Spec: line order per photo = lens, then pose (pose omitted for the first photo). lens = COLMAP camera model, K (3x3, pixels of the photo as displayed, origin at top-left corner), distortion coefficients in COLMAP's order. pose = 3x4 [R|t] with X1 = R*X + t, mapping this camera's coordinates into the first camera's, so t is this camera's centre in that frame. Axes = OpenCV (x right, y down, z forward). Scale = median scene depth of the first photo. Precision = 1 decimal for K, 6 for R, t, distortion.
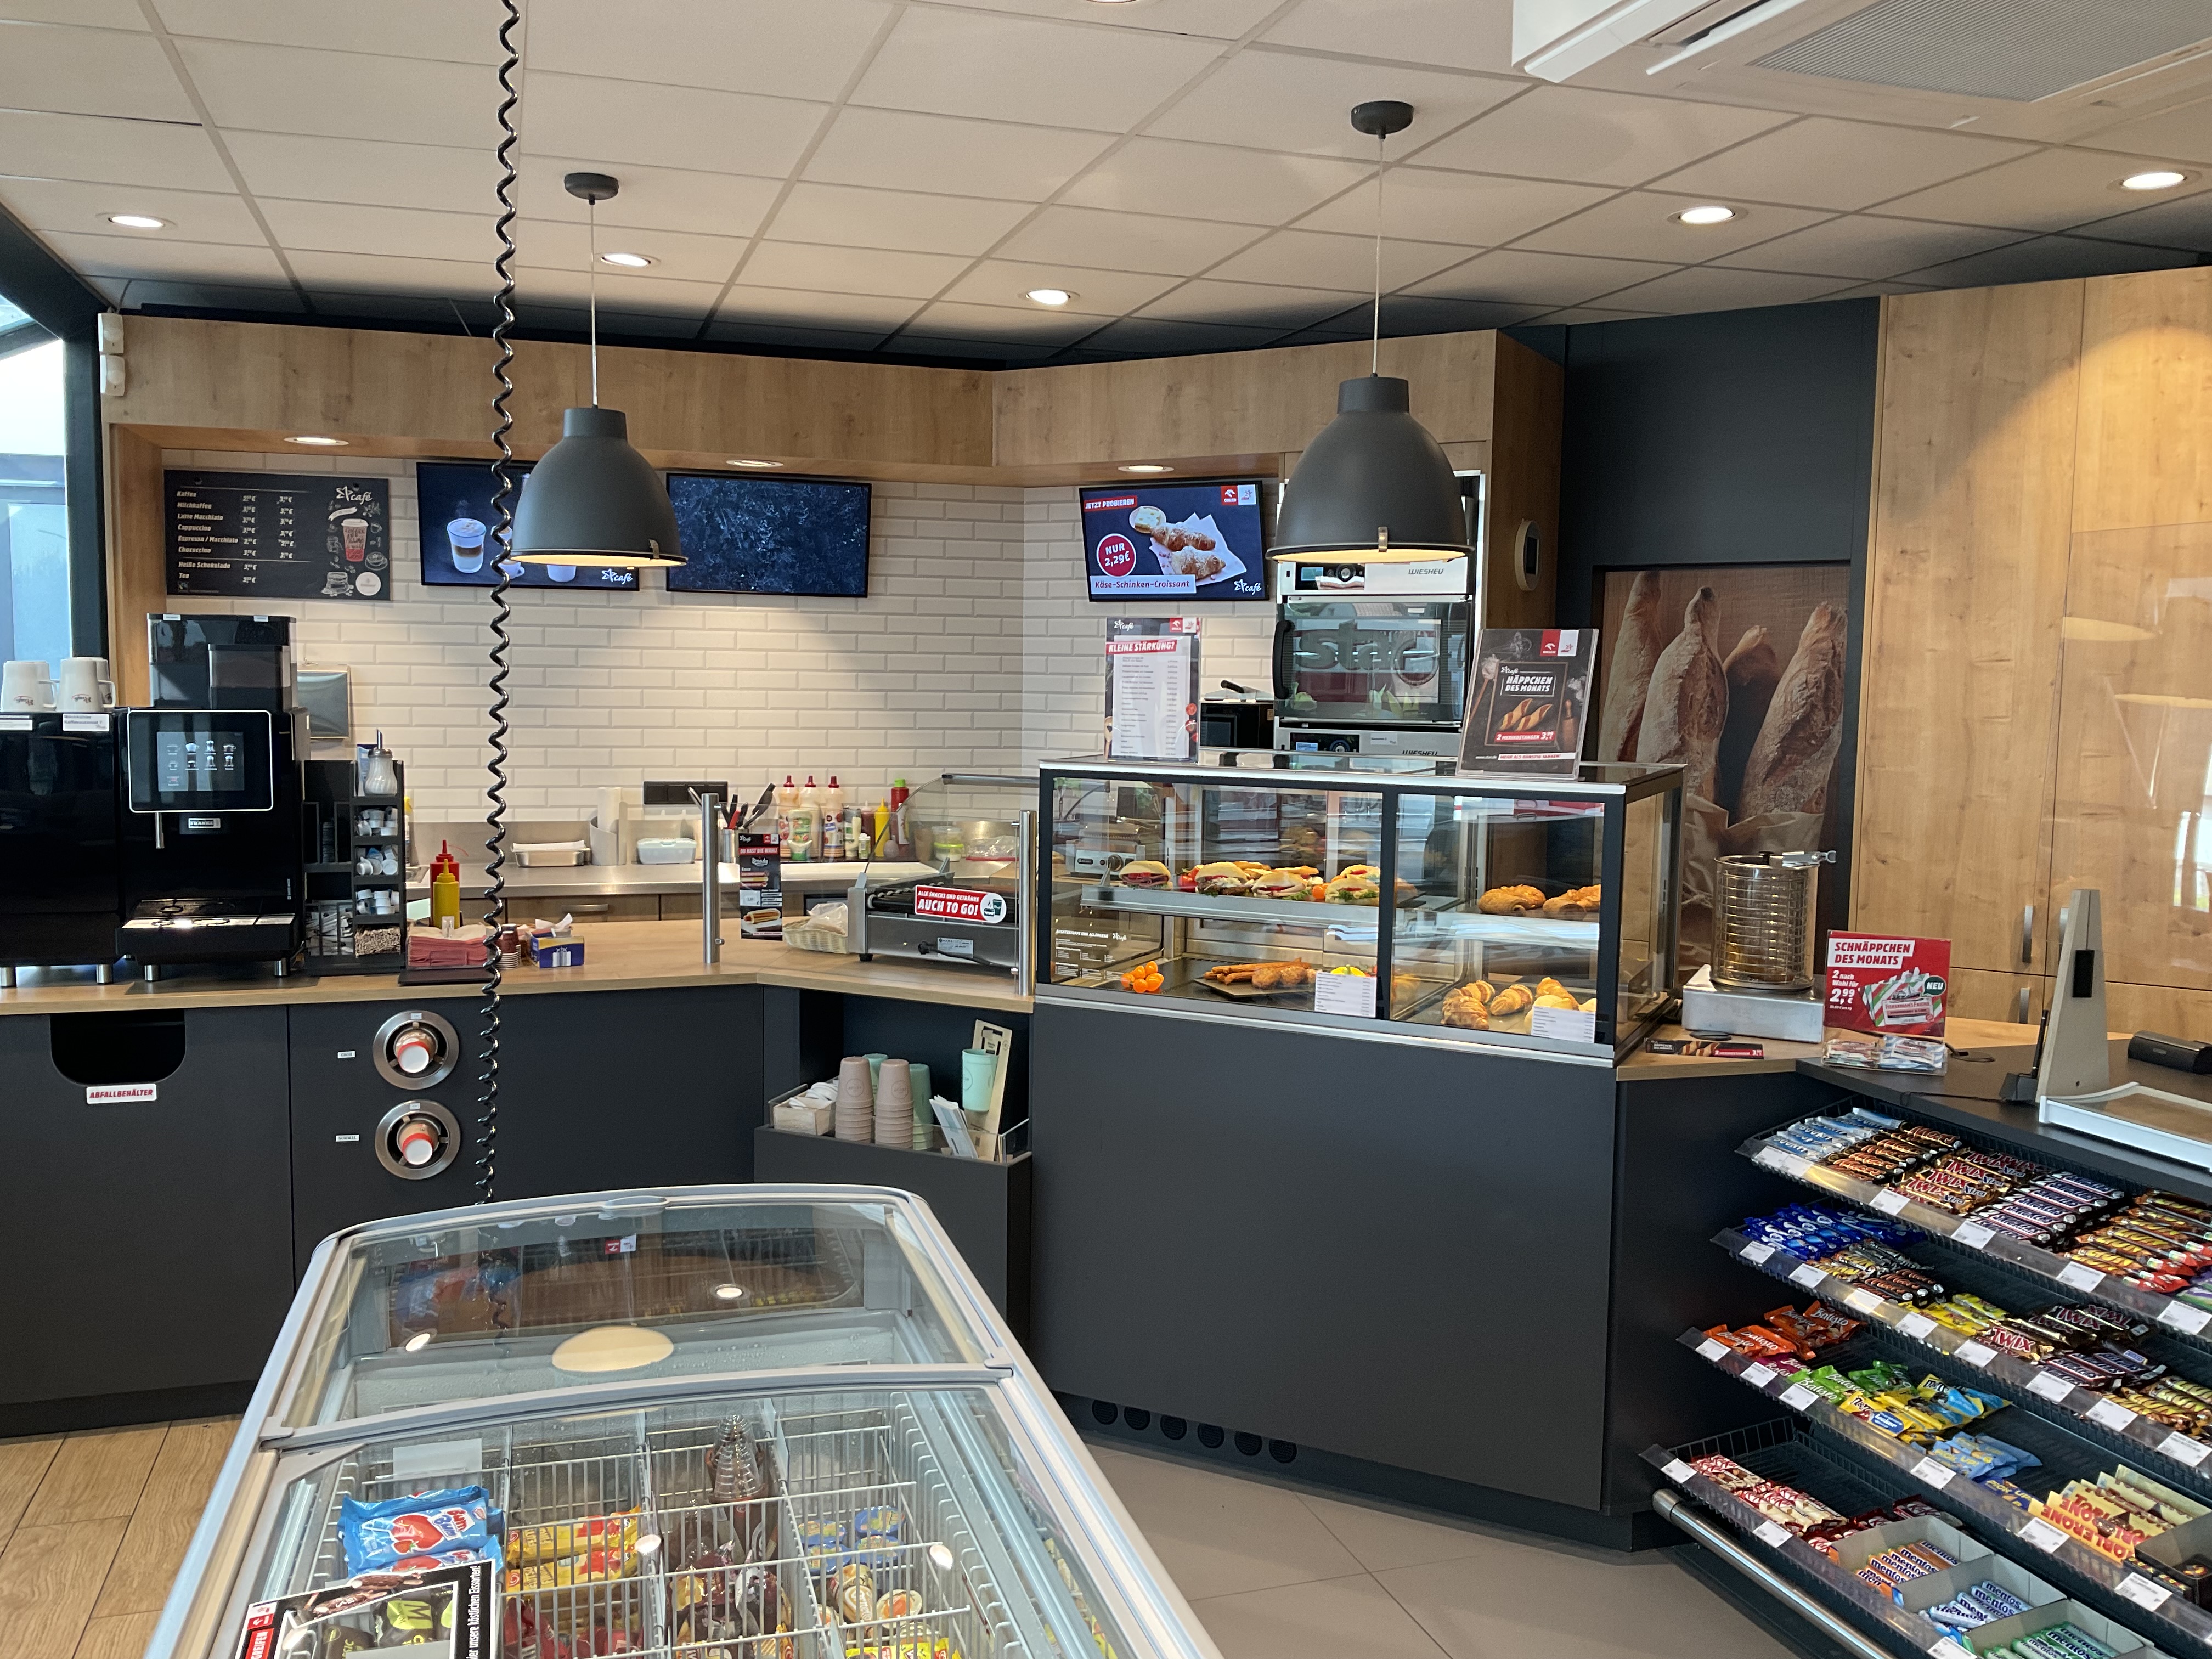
lens RADIAL K [[1815.7, 0, 1106.0], [0, 1815.7, 829.5], [0, 0, 1]] dist [0.104569, -0.219064]
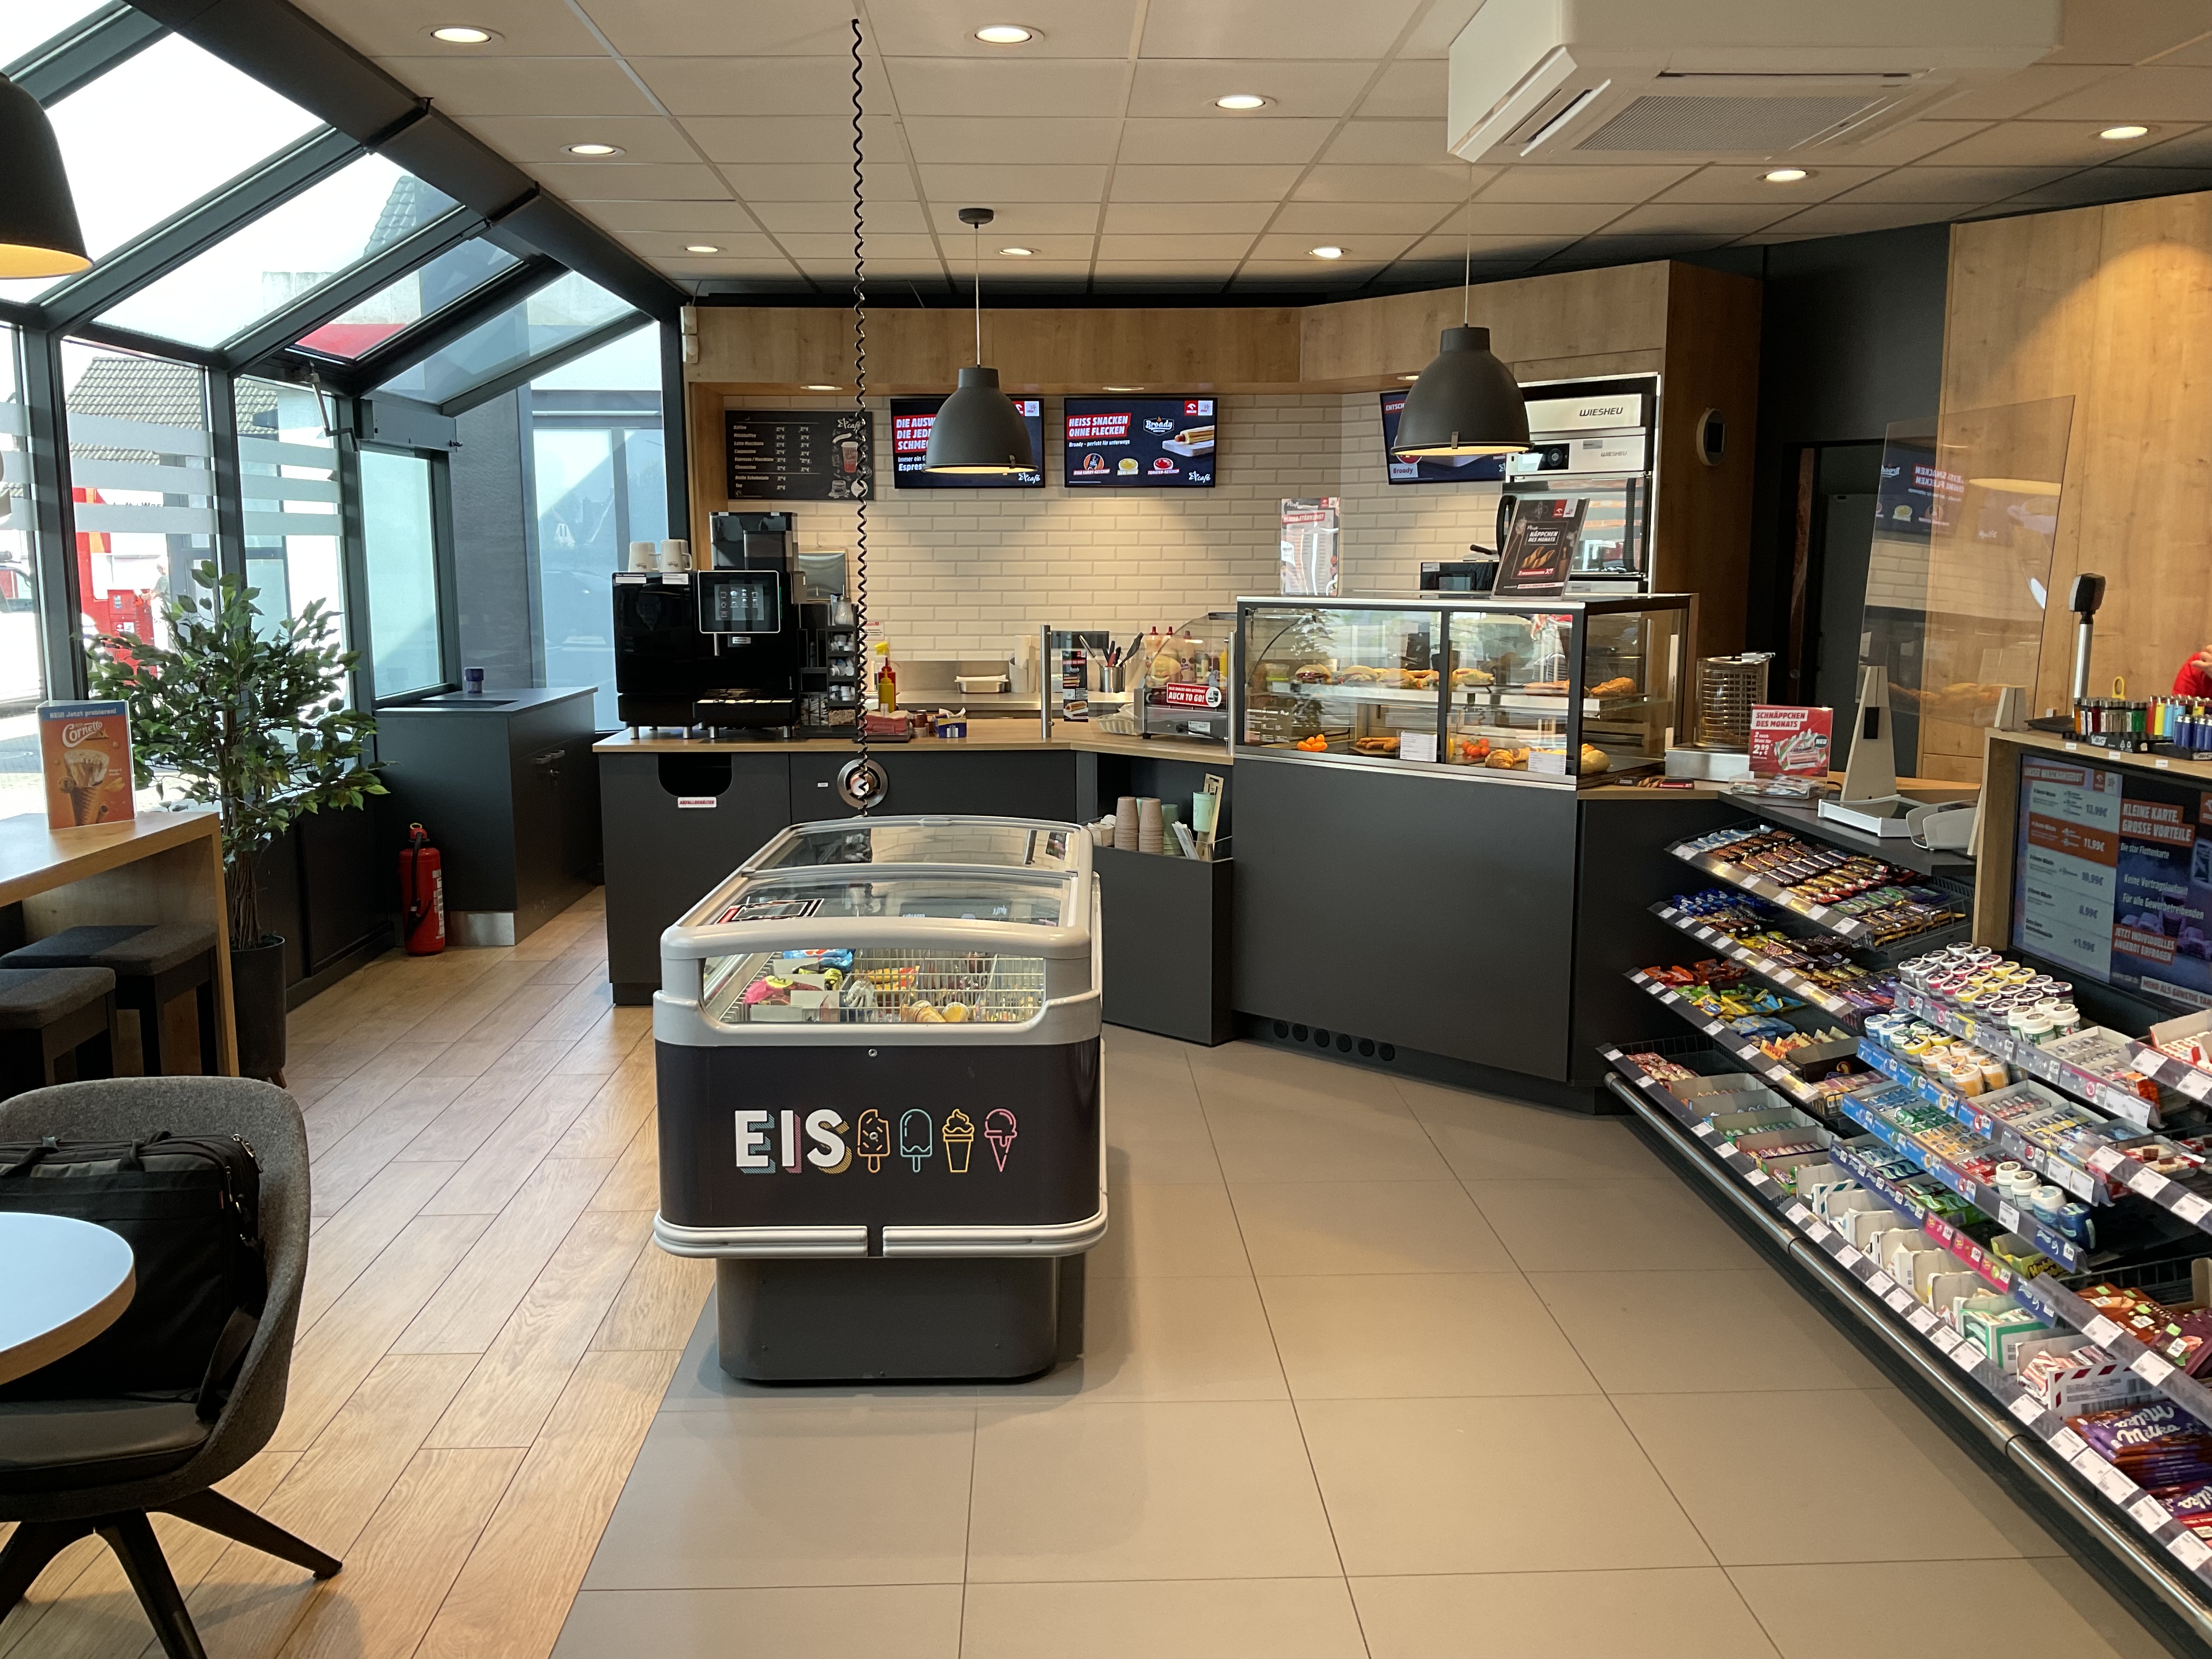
lens RADIAL K [[1815.7, 0, 1106.0], [0, 1815.7, 829.5], [0, 0, 1]] dist [0.104569, -0.219064]
pose [[0.960669, 0.024769, -0.276591, 0.238369], [-0.007729, 0.998013, 0.062527, 0.052160], [0.277590, -0.057930, 0.958951, -0.414675]]
